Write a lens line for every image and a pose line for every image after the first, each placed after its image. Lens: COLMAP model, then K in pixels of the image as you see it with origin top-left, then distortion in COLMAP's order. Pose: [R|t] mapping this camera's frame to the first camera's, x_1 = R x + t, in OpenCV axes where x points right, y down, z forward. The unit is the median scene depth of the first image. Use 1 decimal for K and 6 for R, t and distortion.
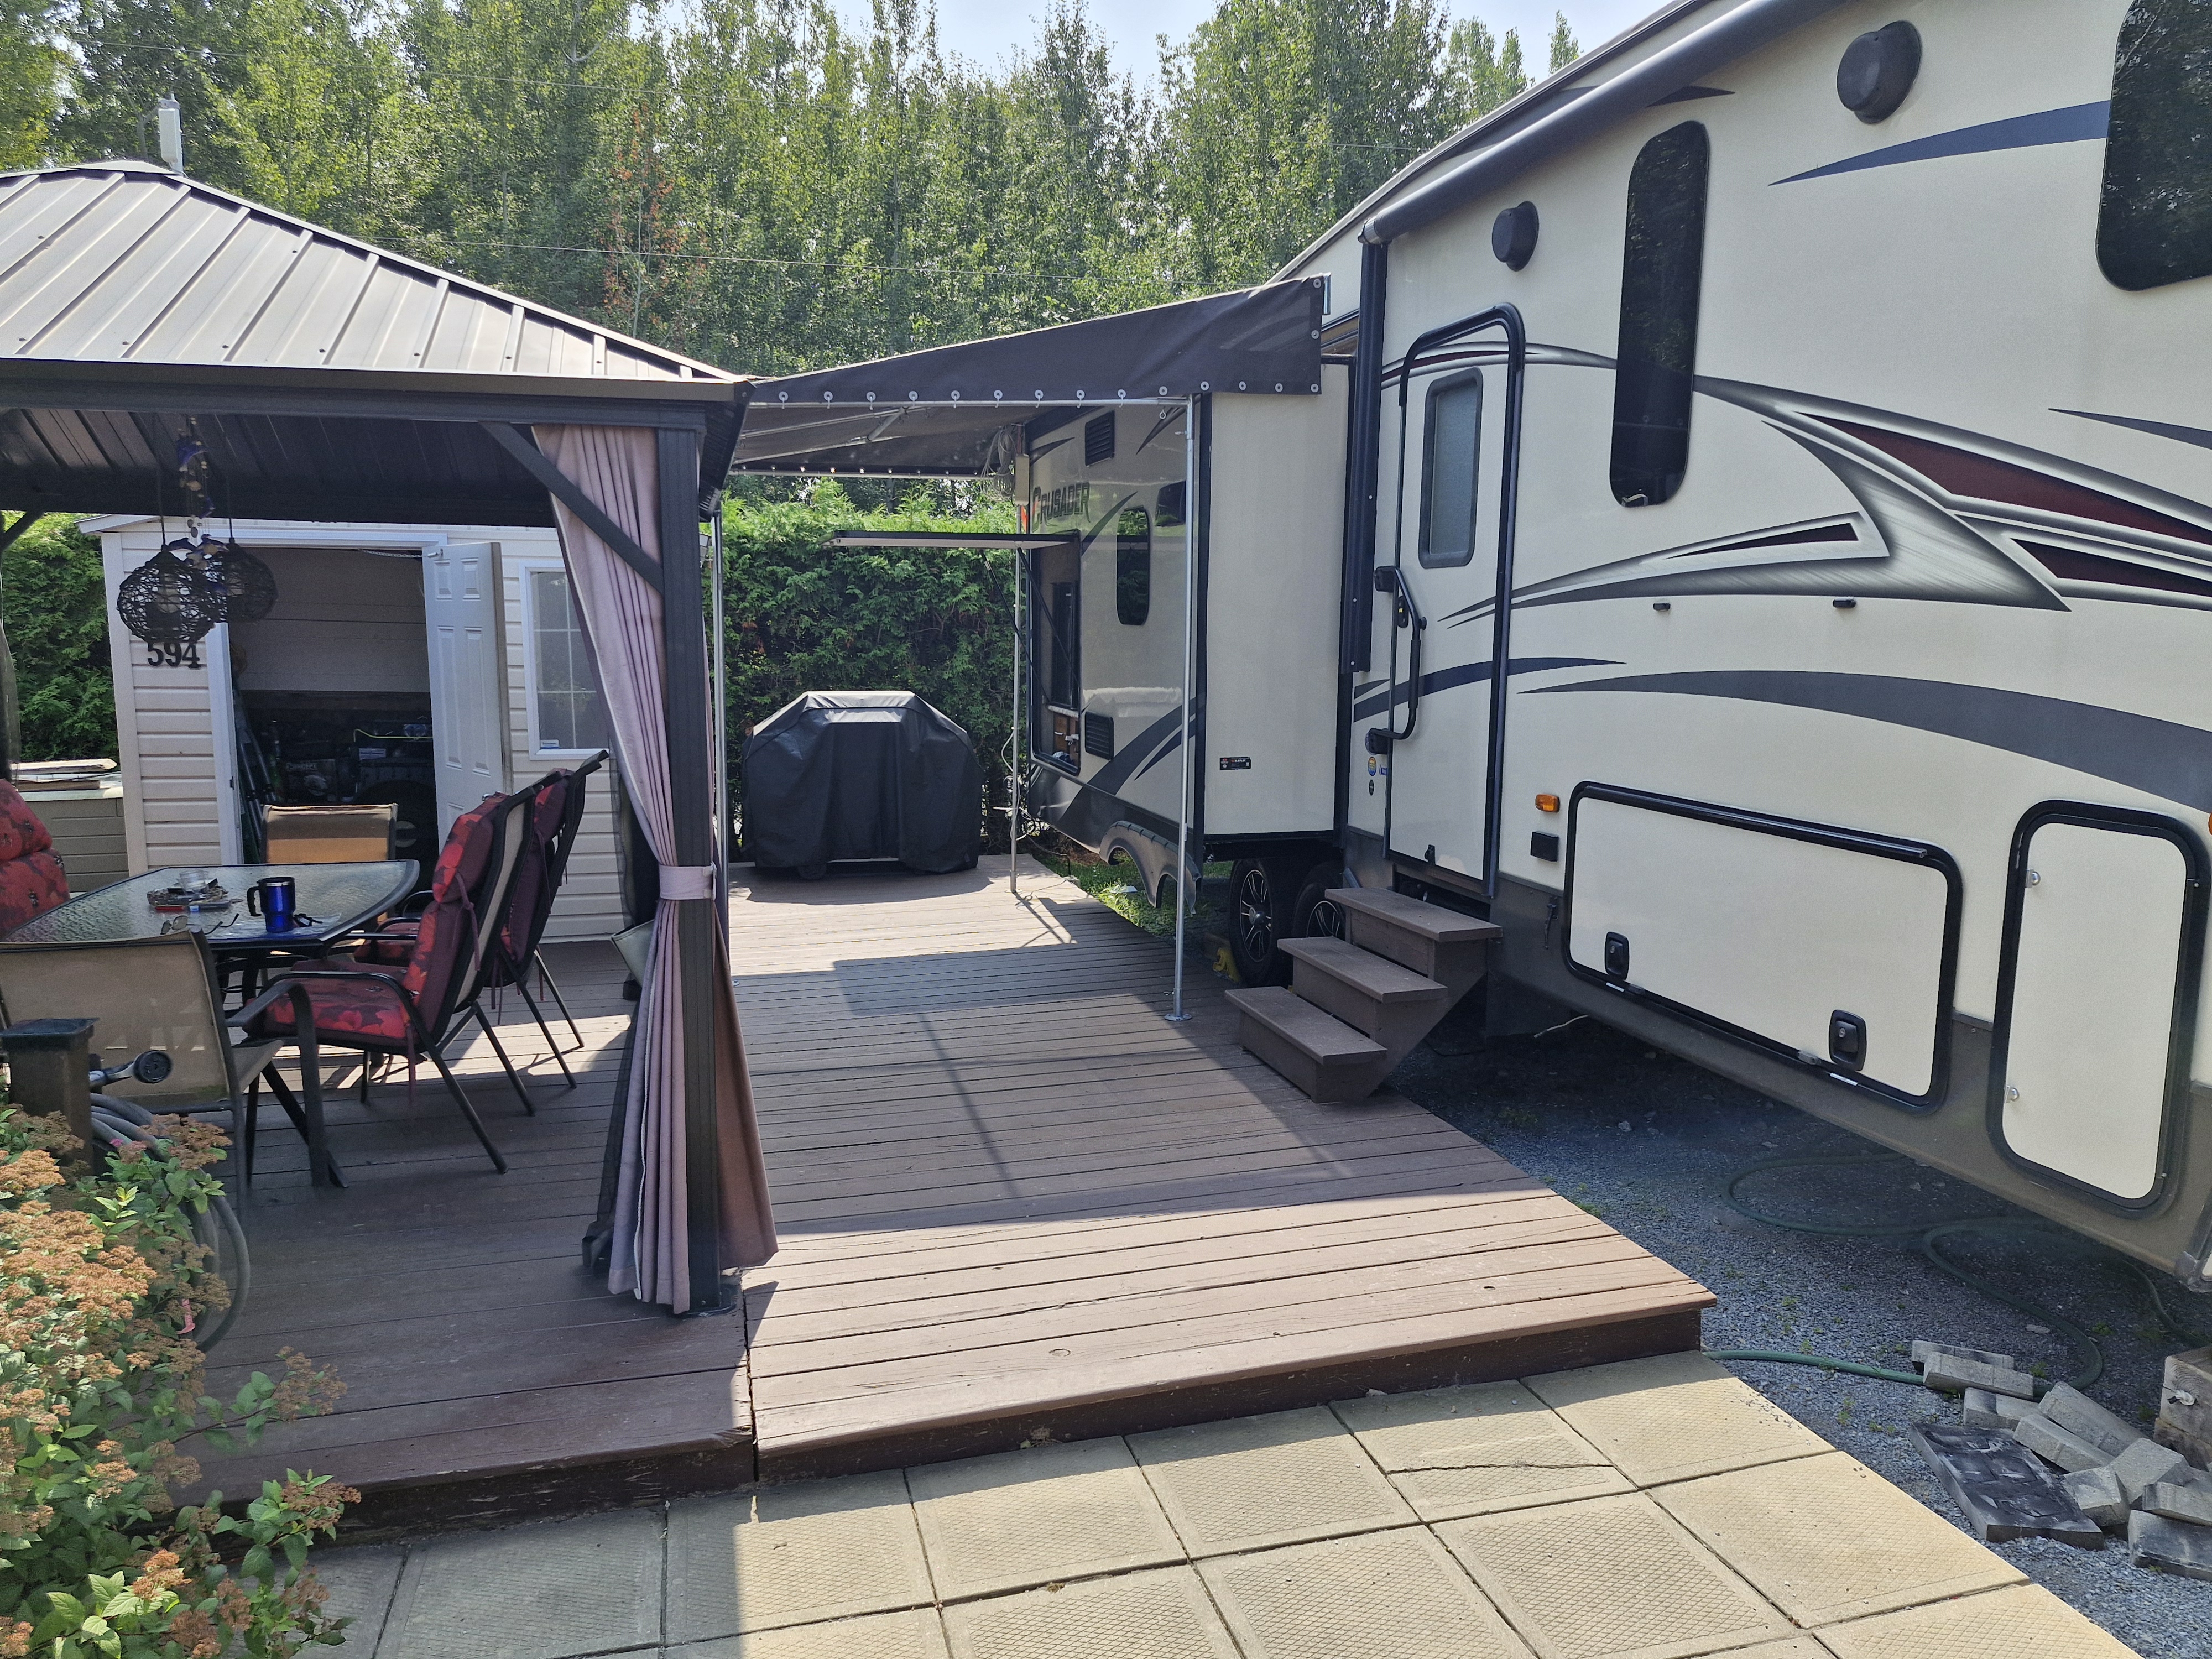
lens RADIAL K [[1534.0, 0, 1095.6], [0, 1534.0, 837.4], [0, 0, 1]] dist [0.137667, -0.191413]
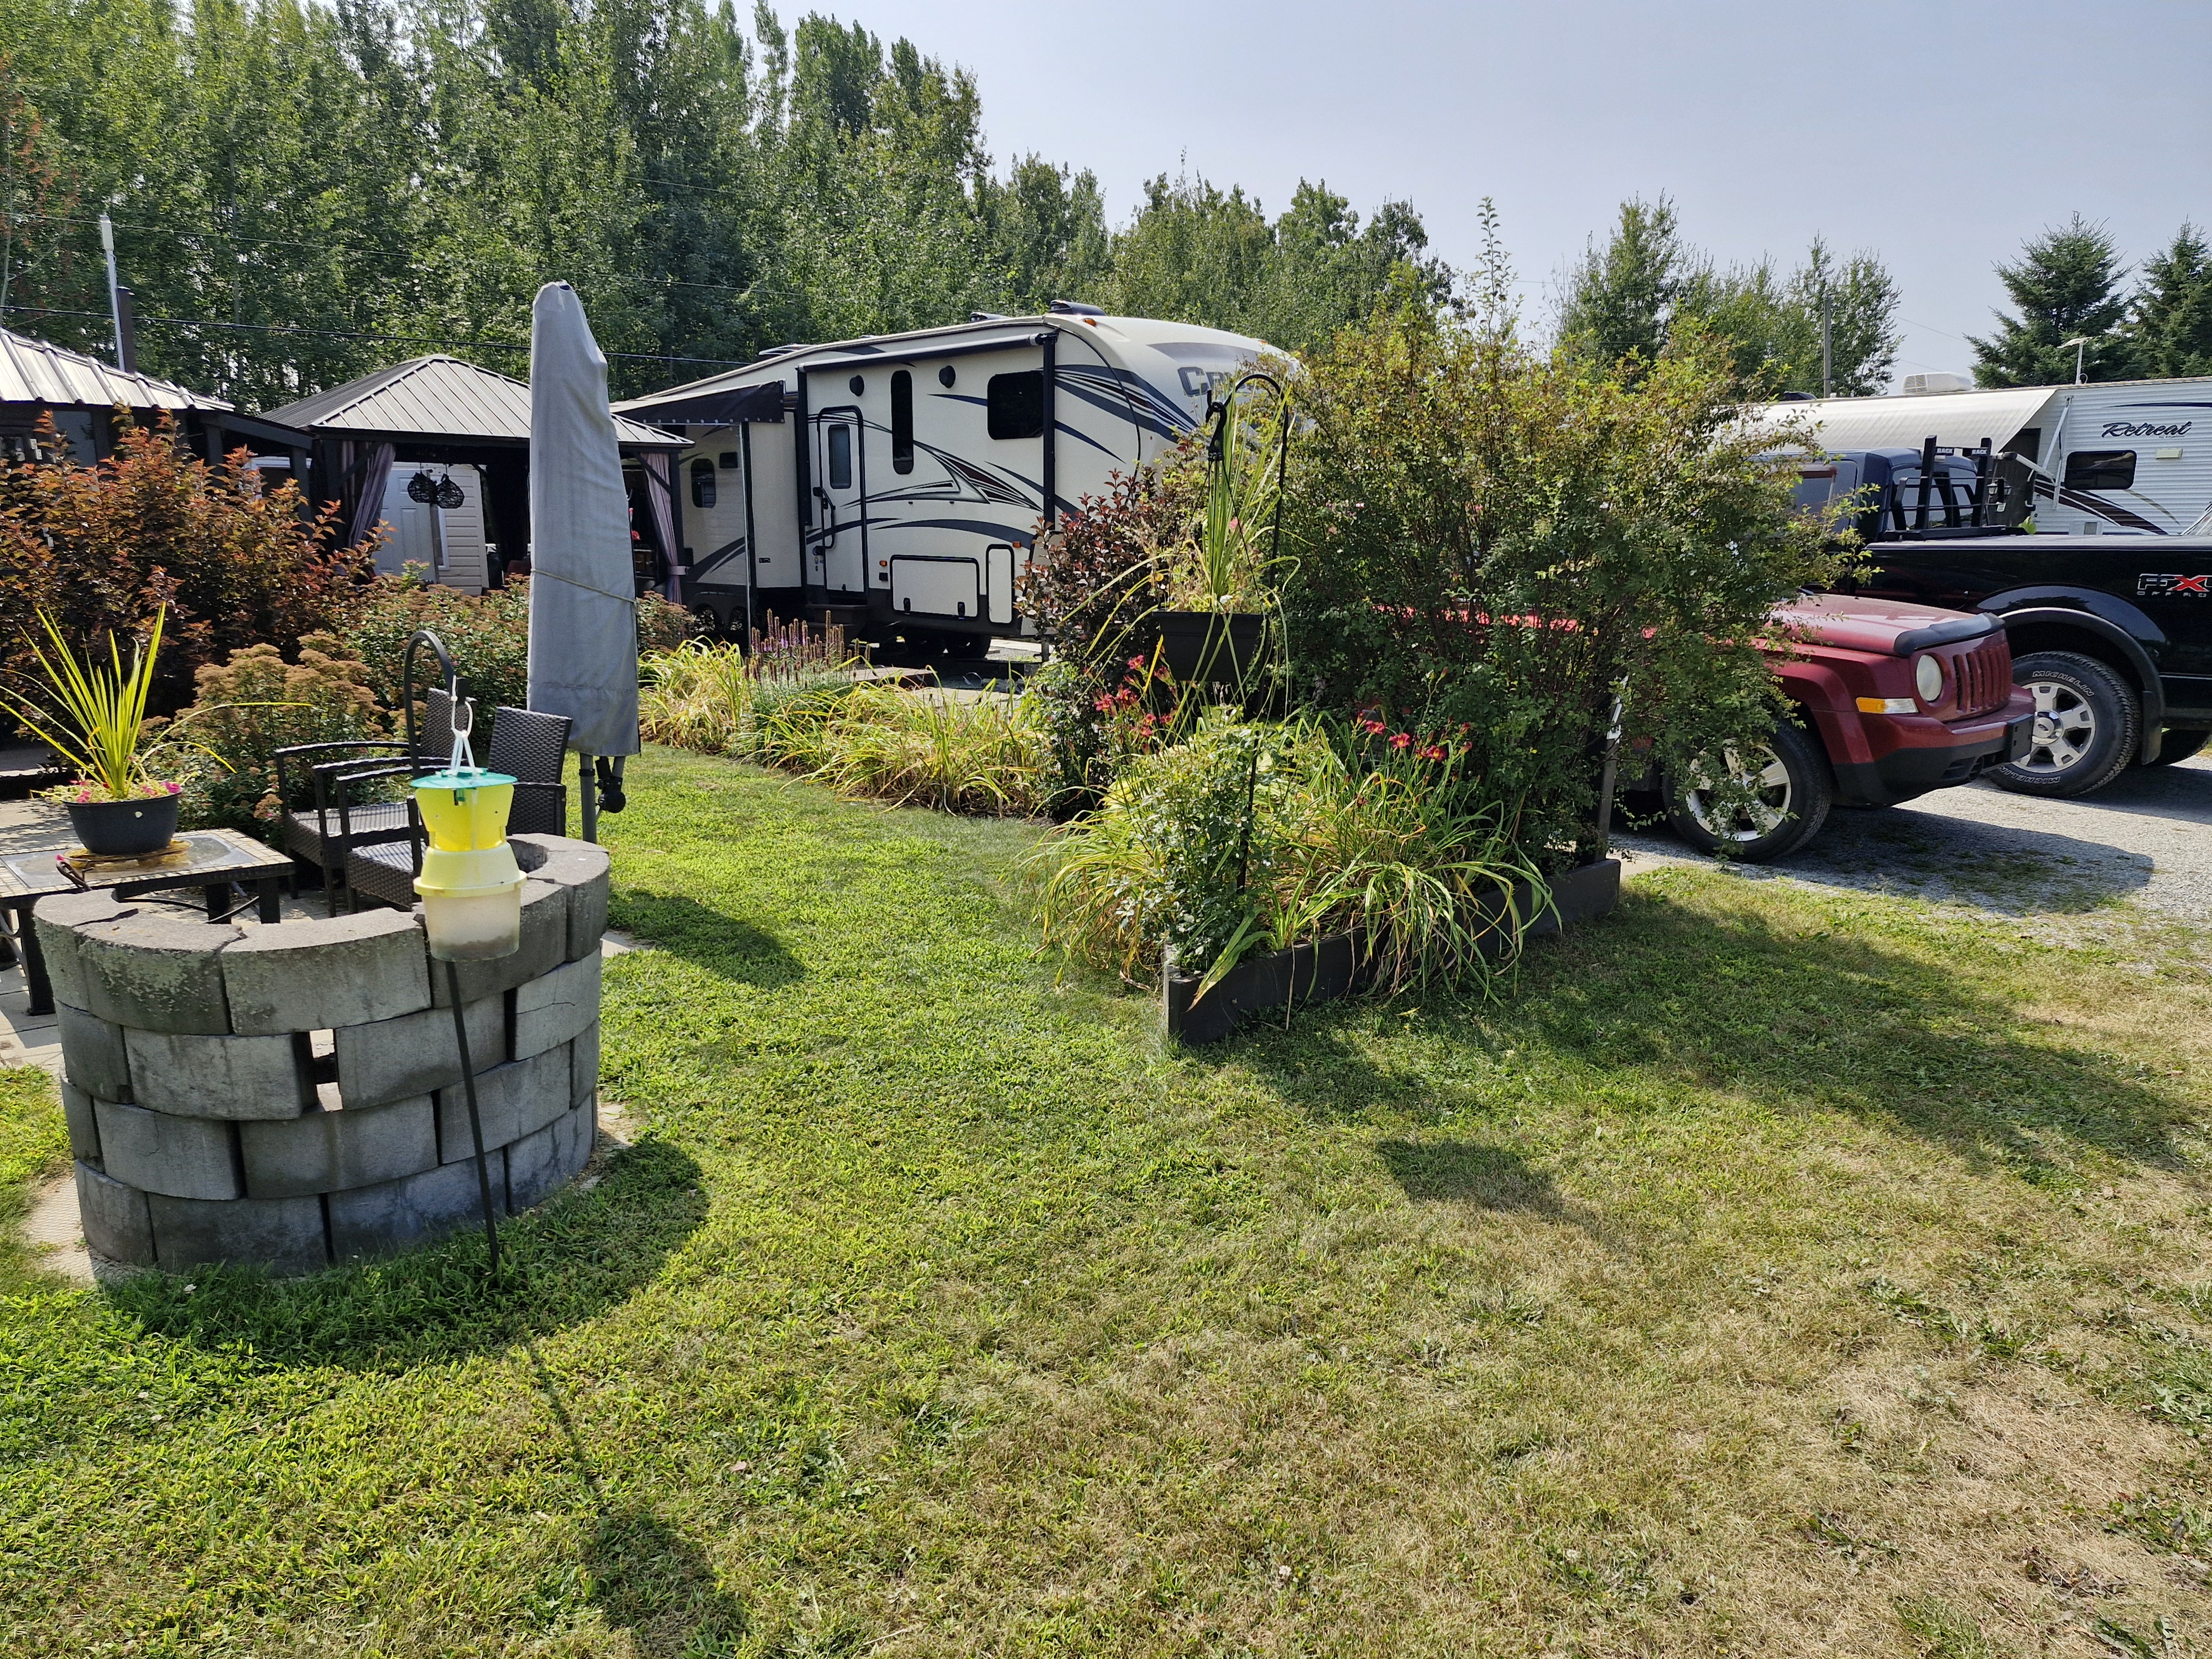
lens RADIAL K [[1491.7, 0, 1104.5], [0, 1491.7, 821.6], [0, 0, 1]] dist [0.194220, -0.294951]
pose [[0.886534, -0.092073, 0.453409, -0.553079], [0.066568, 0.995186, 0.071933, 0.227163], [-0.457849, -0.033589, 0.888395, -1.449879]]
